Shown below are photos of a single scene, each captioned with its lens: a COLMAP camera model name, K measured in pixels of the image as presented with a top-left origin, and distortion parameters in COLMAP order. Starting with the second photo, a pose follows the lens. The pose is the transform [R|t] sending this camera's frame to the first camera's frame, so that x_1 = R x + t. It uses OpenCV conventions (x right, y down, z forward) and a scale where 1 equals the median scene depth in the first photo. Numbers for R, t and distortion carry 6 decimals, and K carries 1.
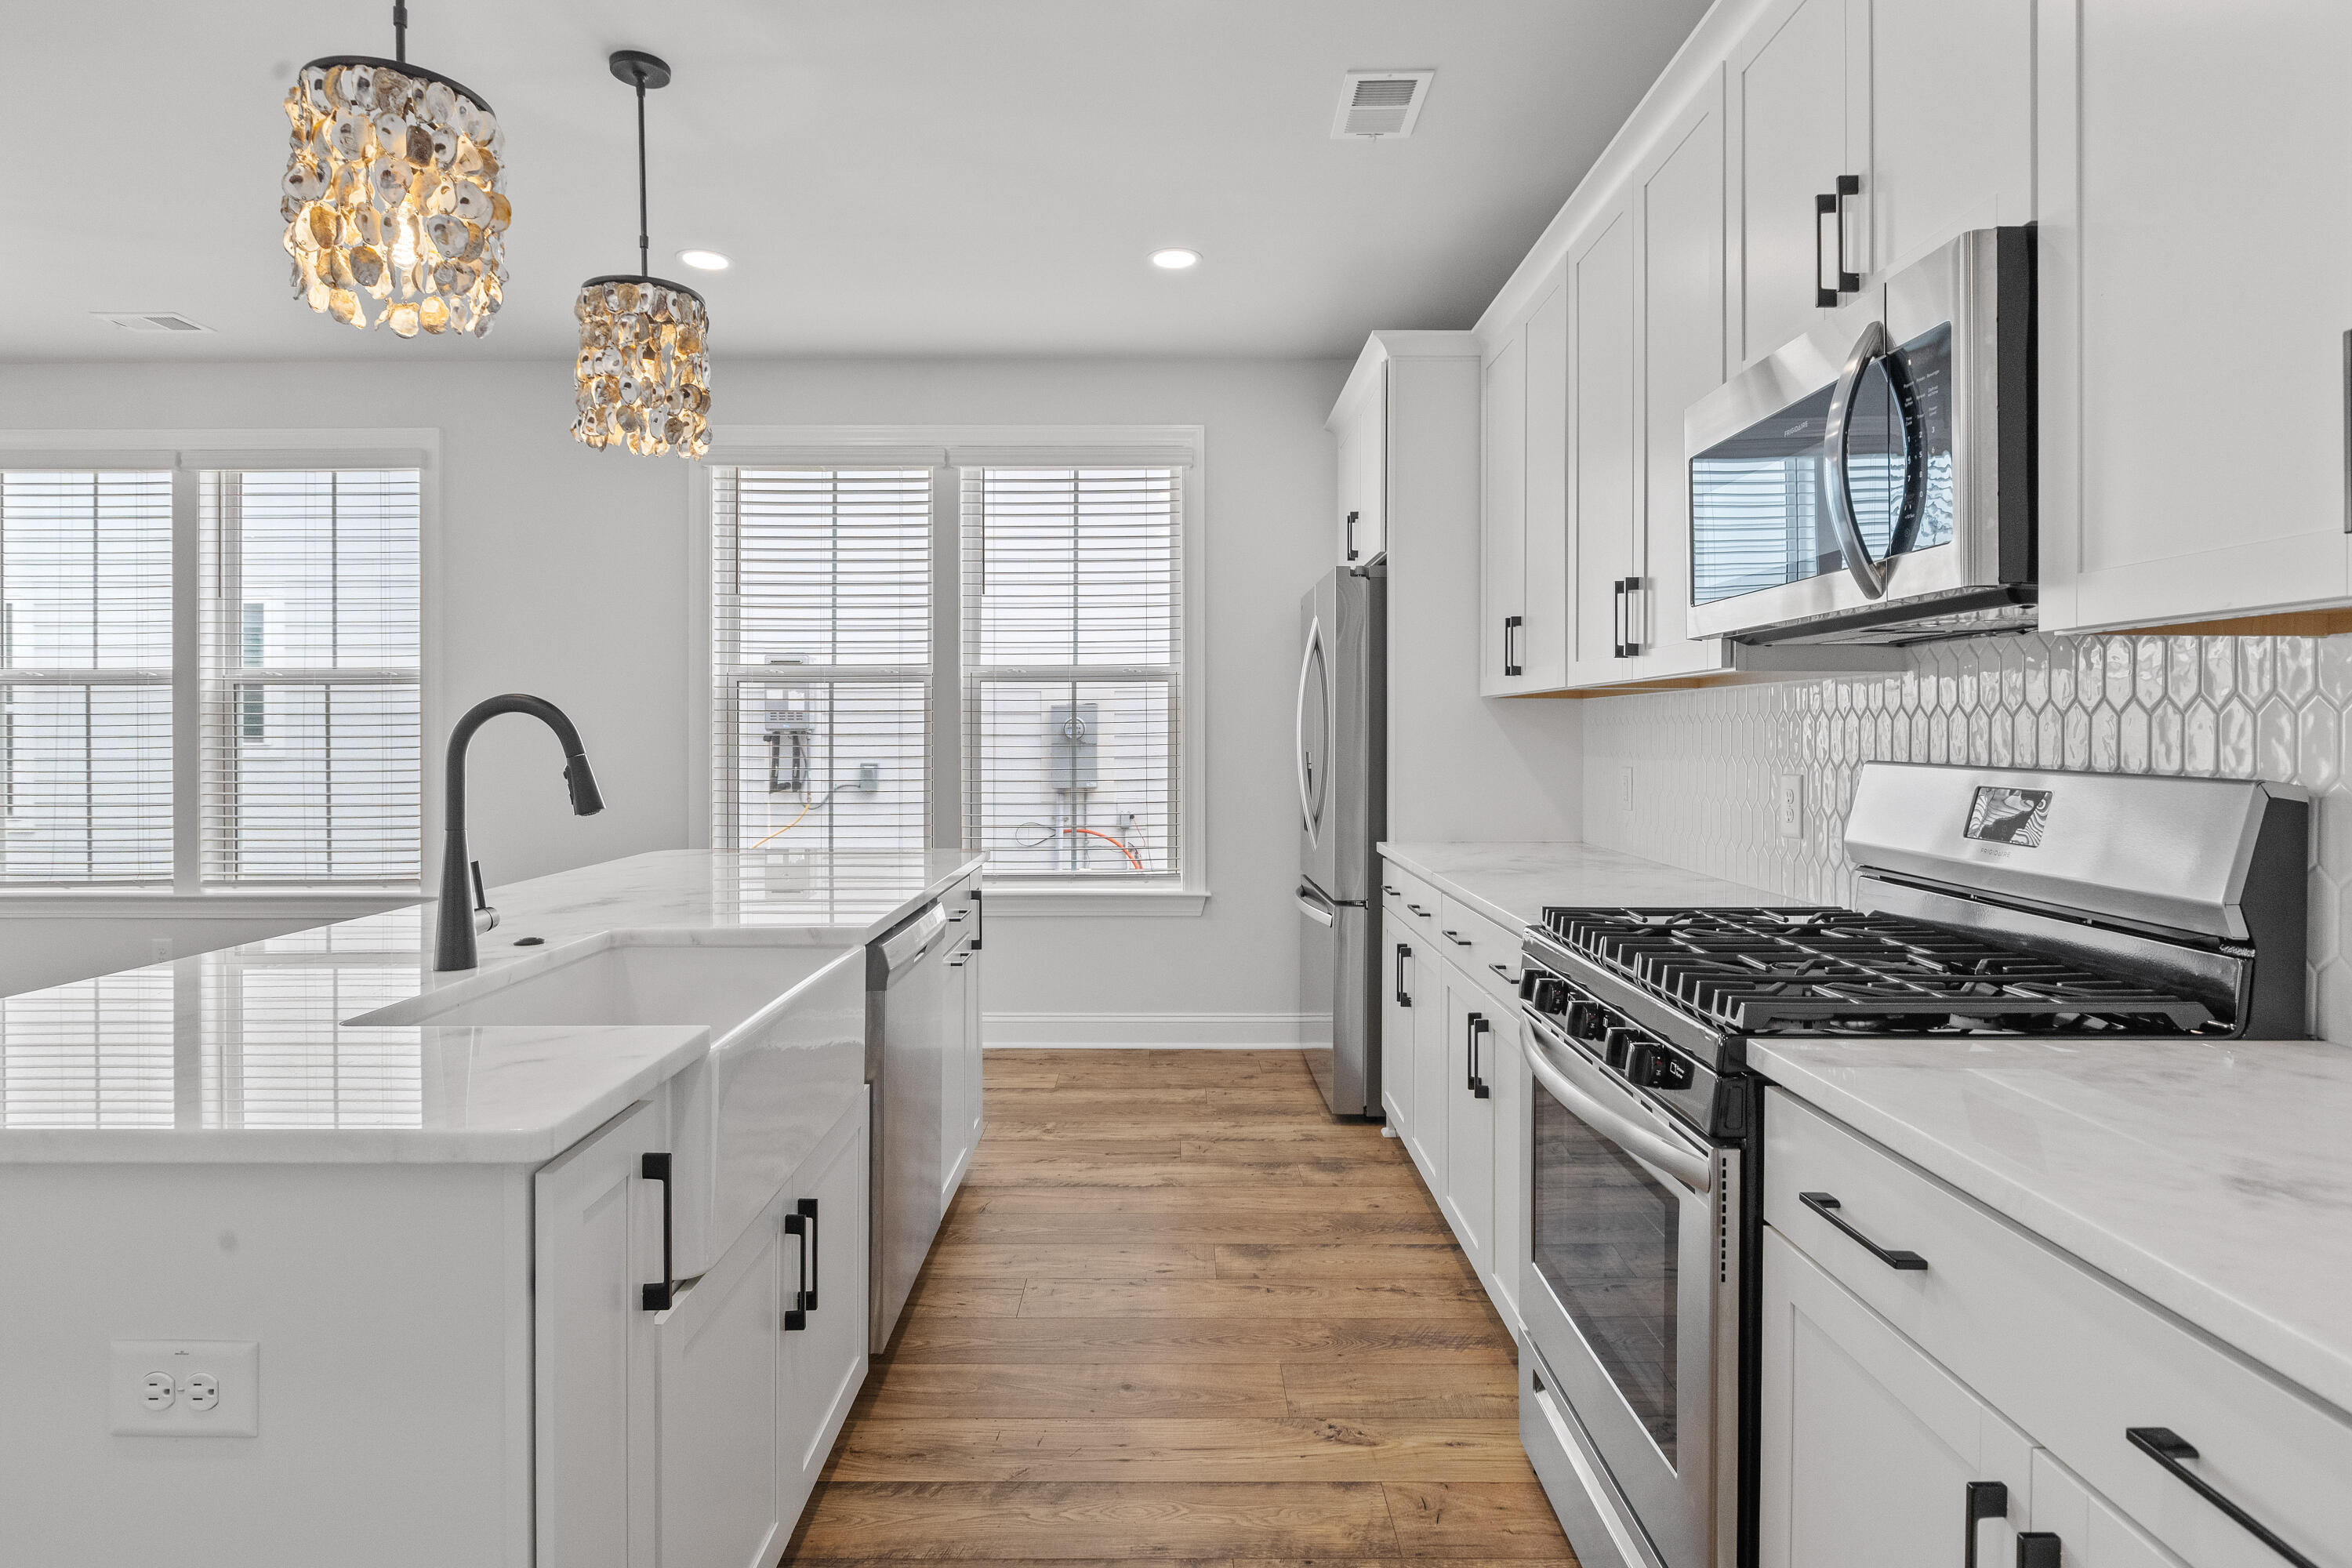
lens RADIAL K [[1224.8, 0, 1164.6], [0, 1224.8, 731.1], [0, 0, 1]] dist [0.000548, 0.000071]
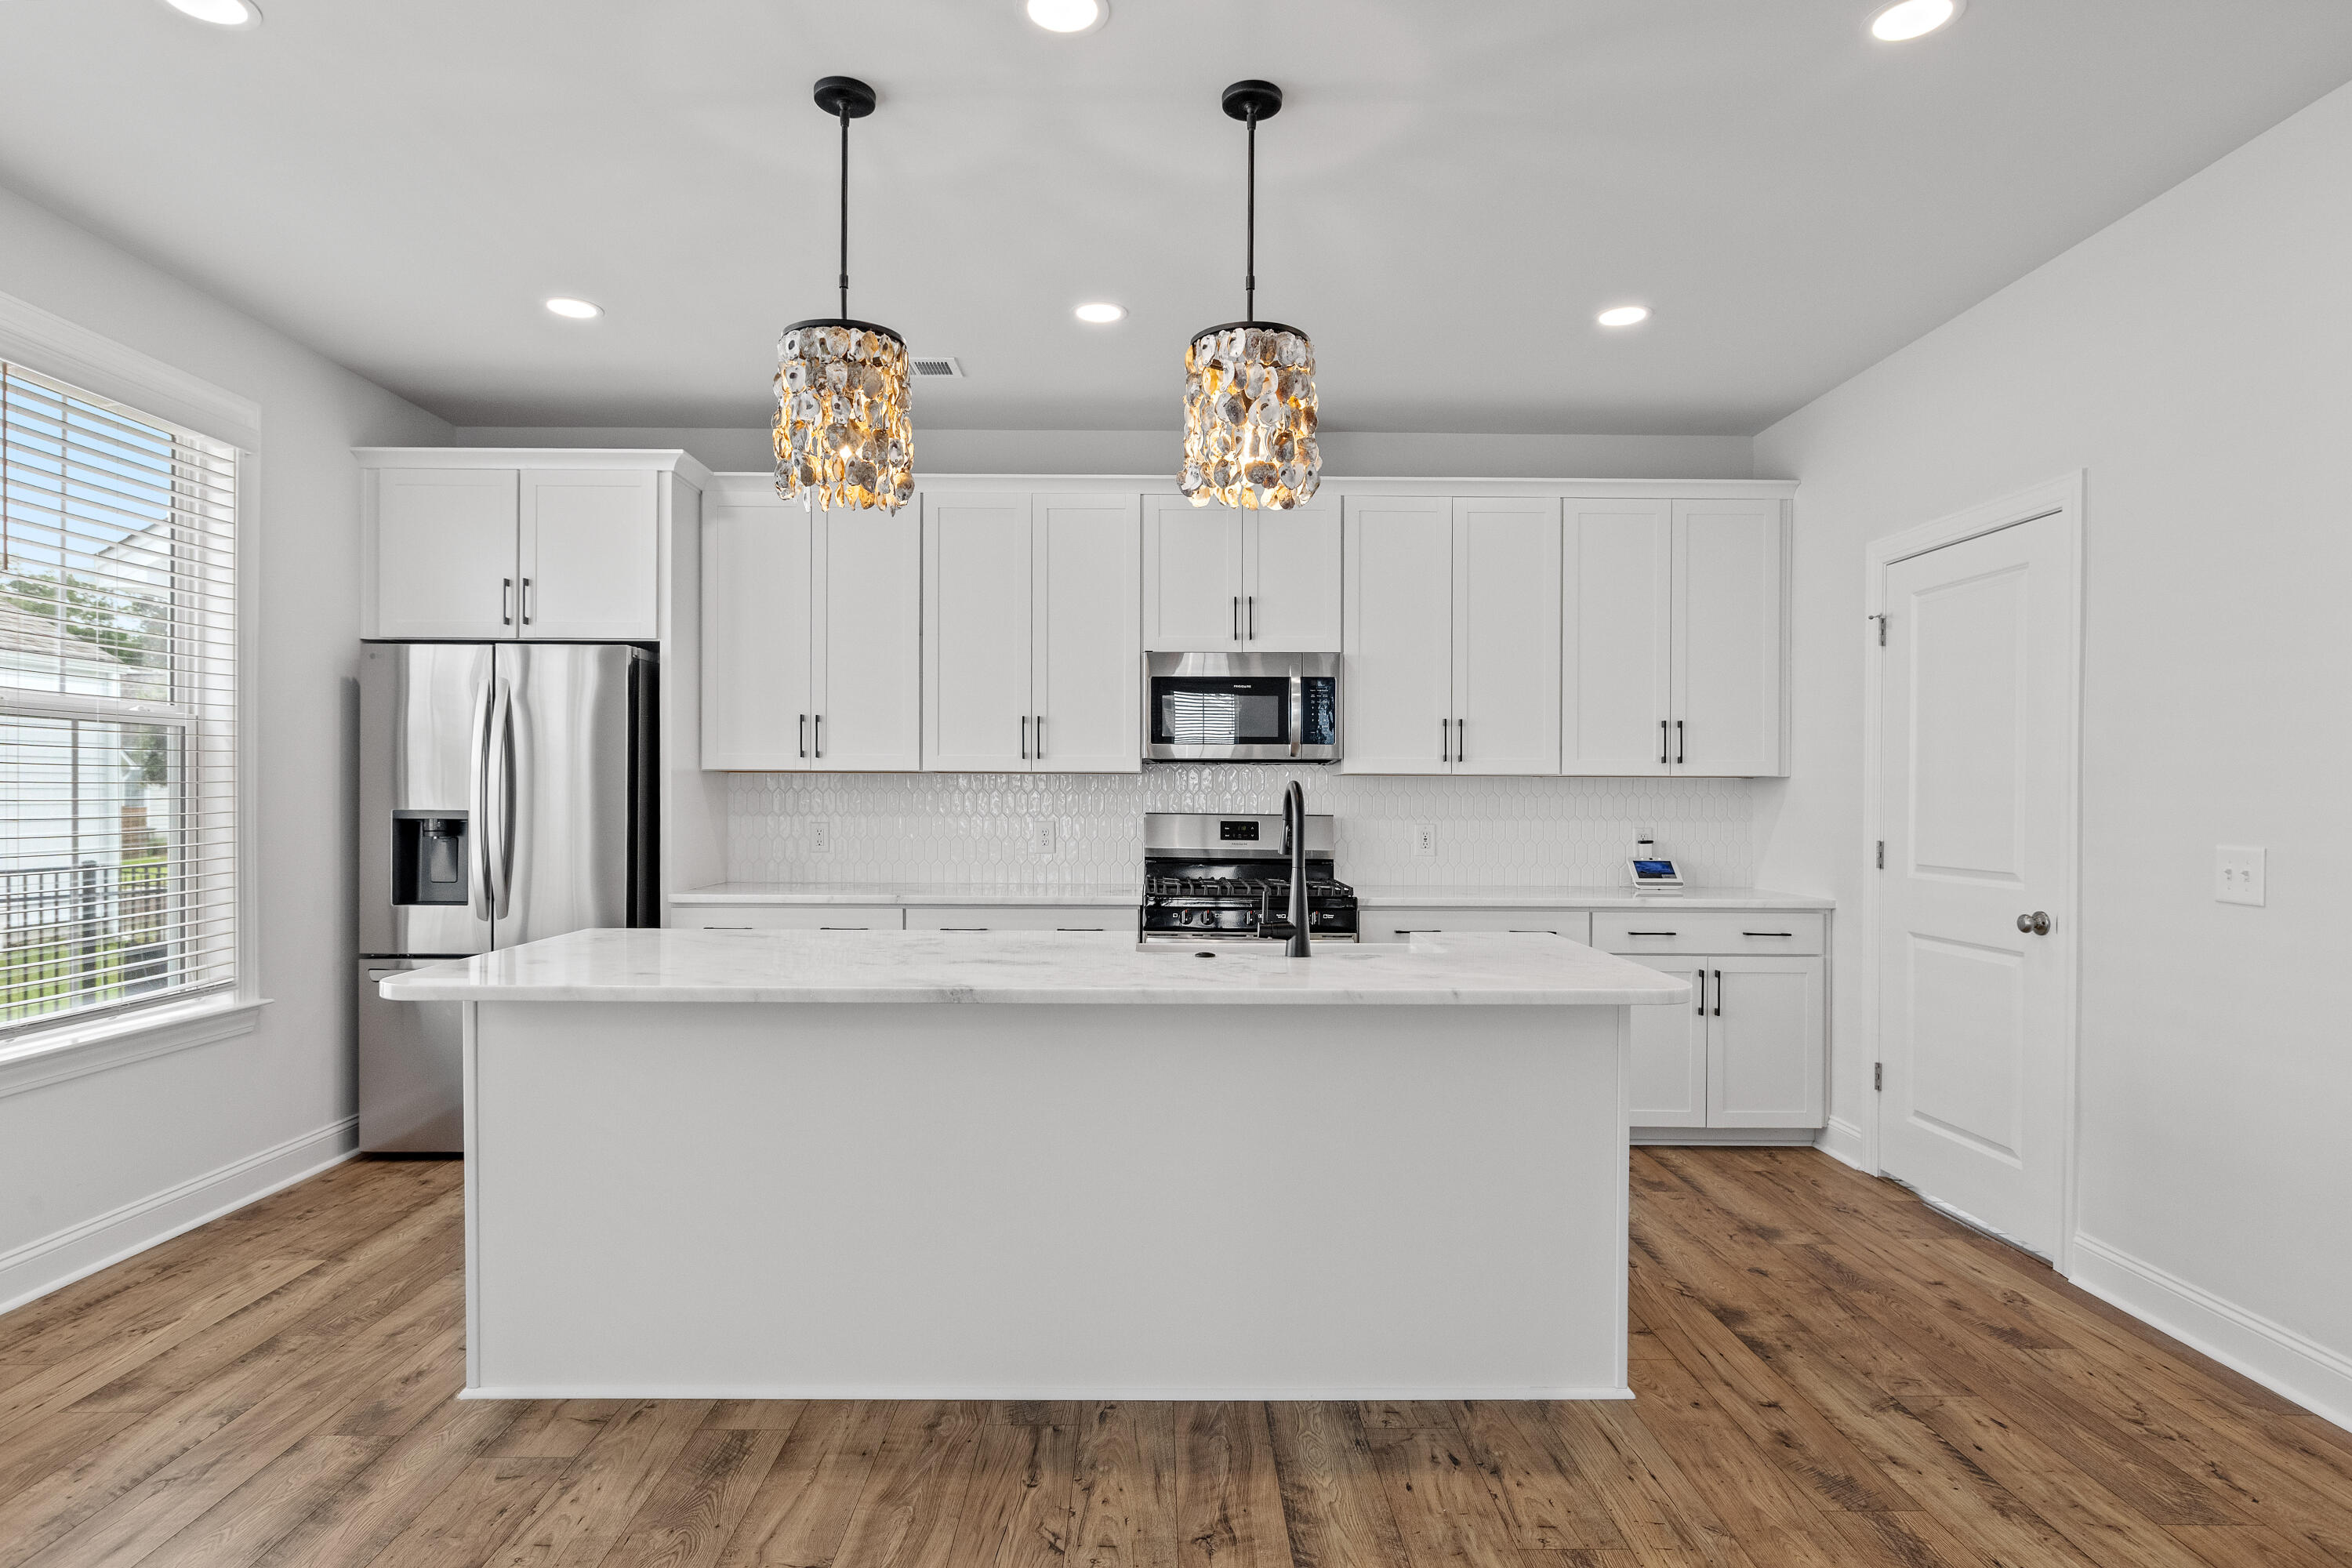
lens RADIAL K [[1263.3, 0, 1164.9], [0, 1263.3, 804.8], [0, 0, 1]] dist [-0.001554, -0.001408]
pose [[-0.013496, -0.006292, 0.999889, -0.785575], [-0.006932, 0.999957, 0.006199, -0.003287], [-0.999885, -0.006848, -0.013539, 0.428917]]
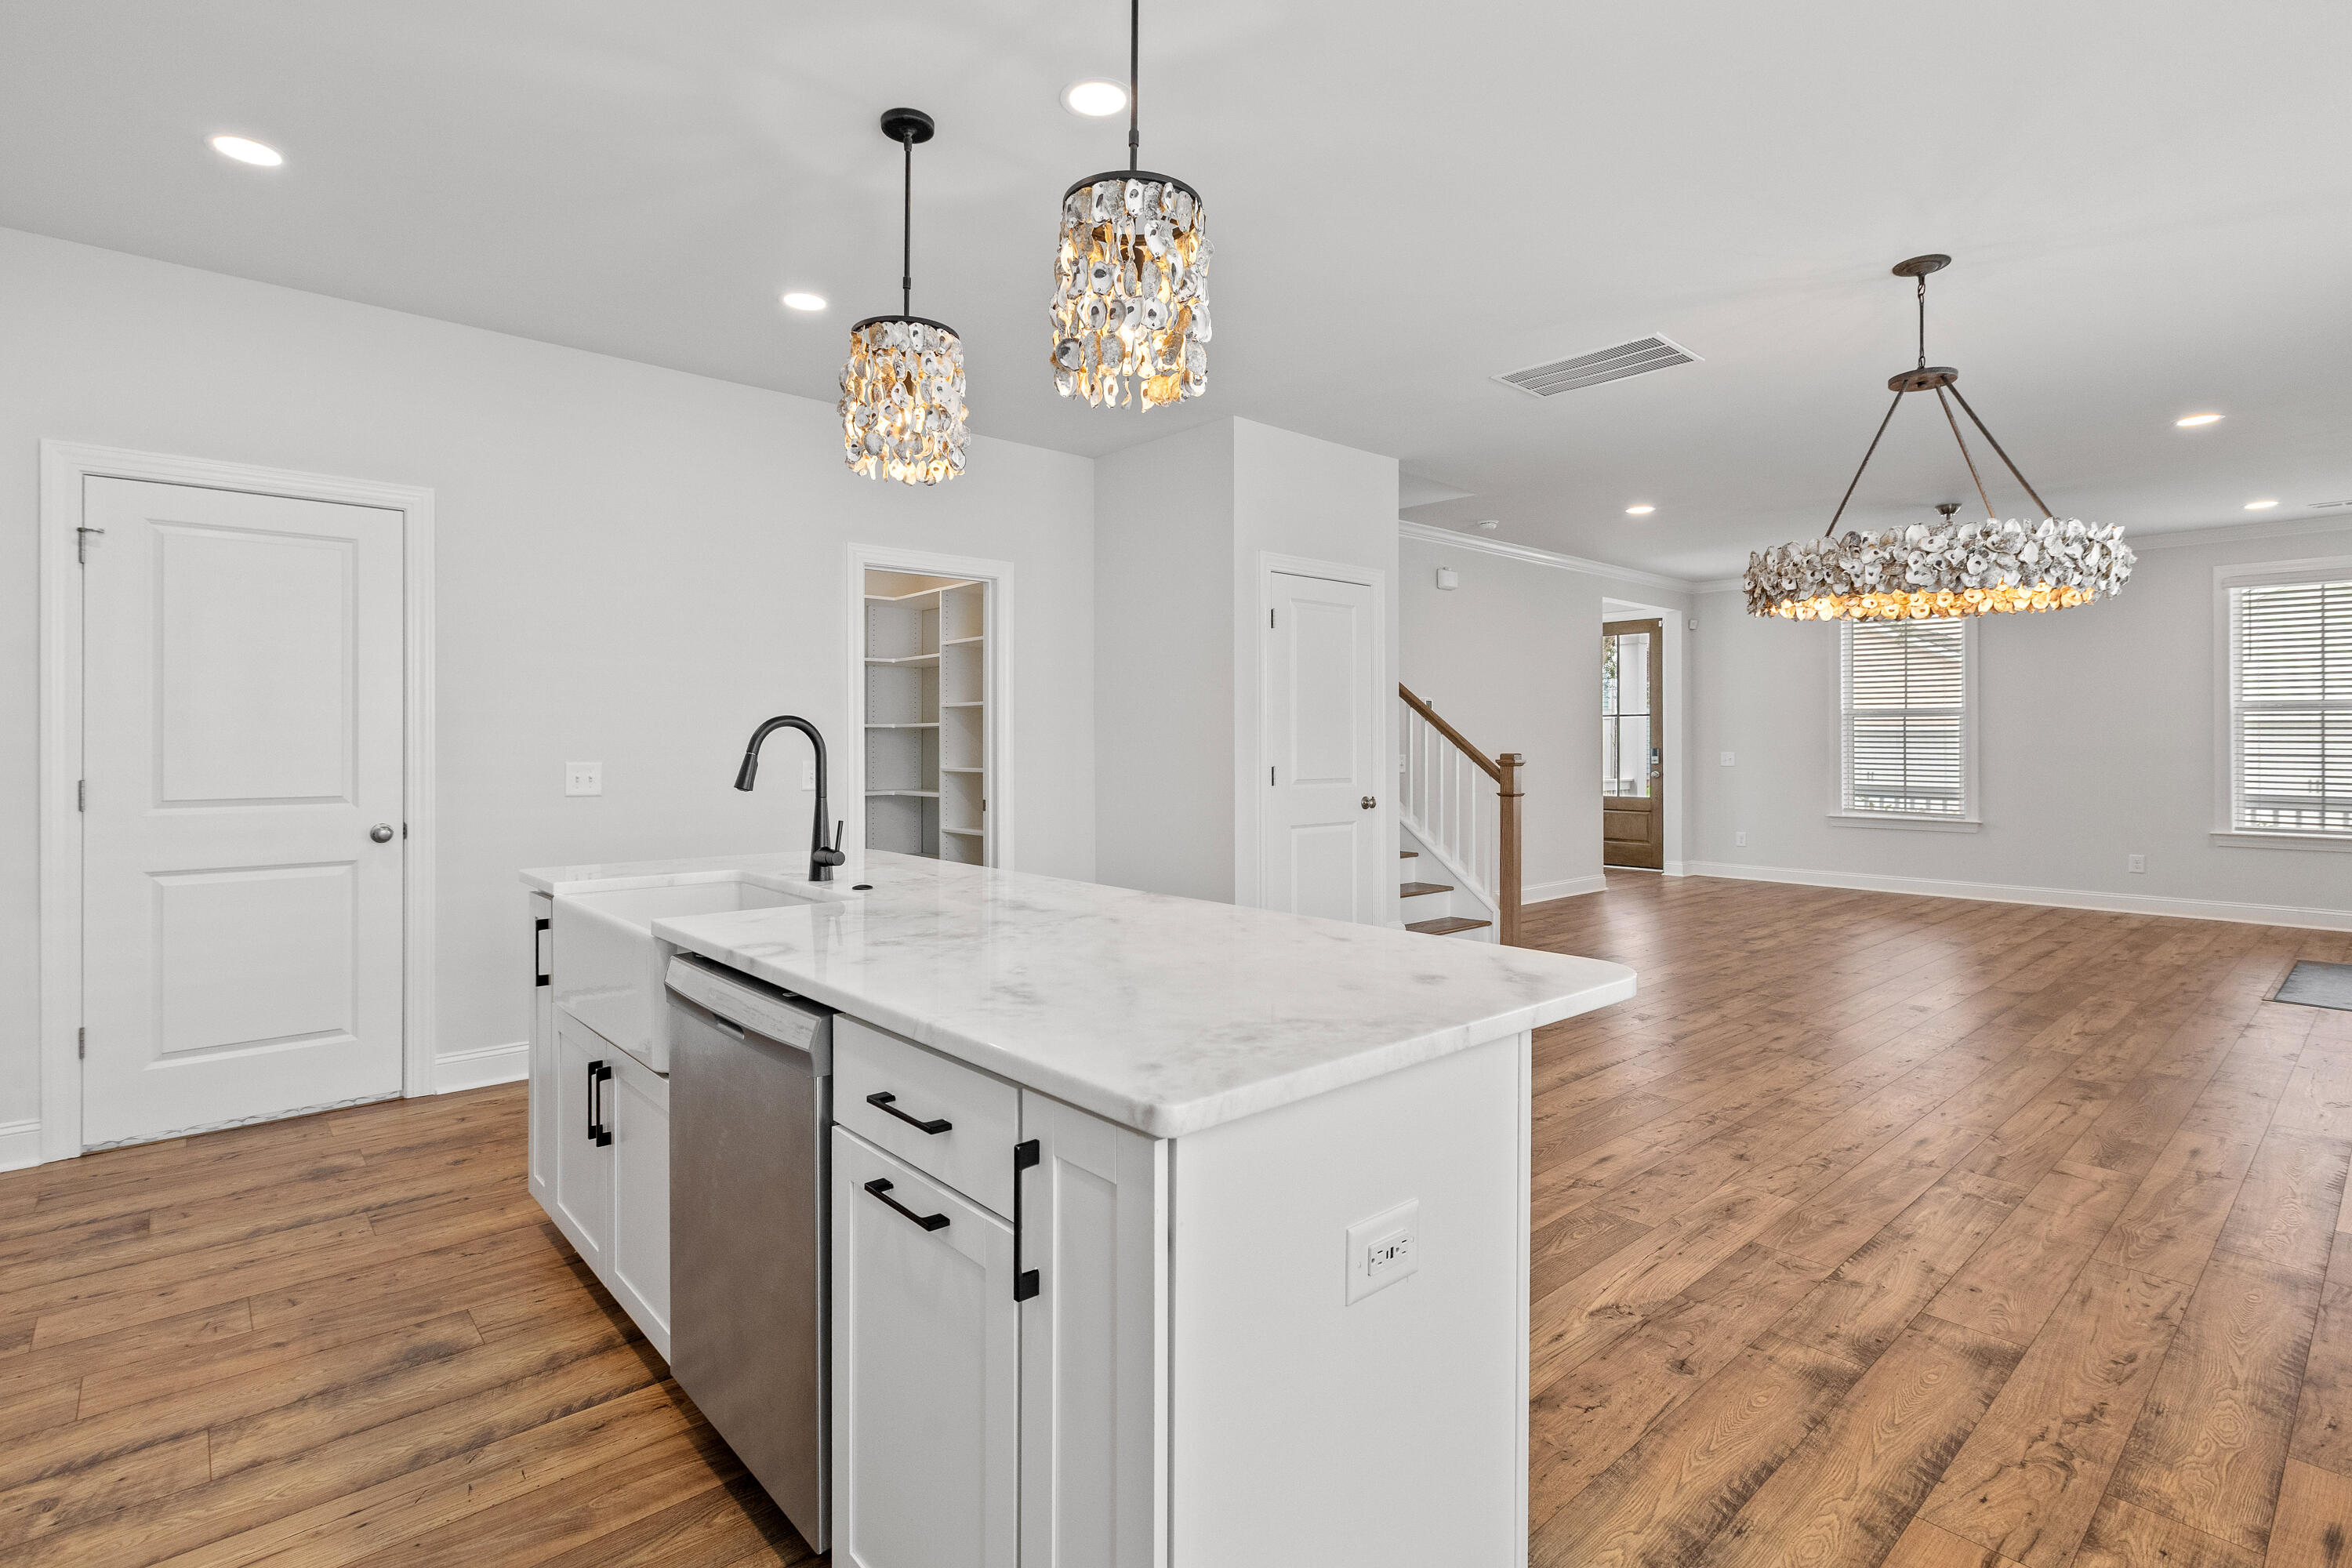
lens RADIAL K [[1121.4, 0, 1152.7], [0, 1121.4, 737.8], [0, 0, 1]] dist [0.002519, -0.001177]
pose [[-0.749988, -0.001656, -0.661449, 0.034015], [0.002464, 0.999983, -0.005297, 0.002639], [0.661447, -0.005602, -0.749971, 0.880463]]
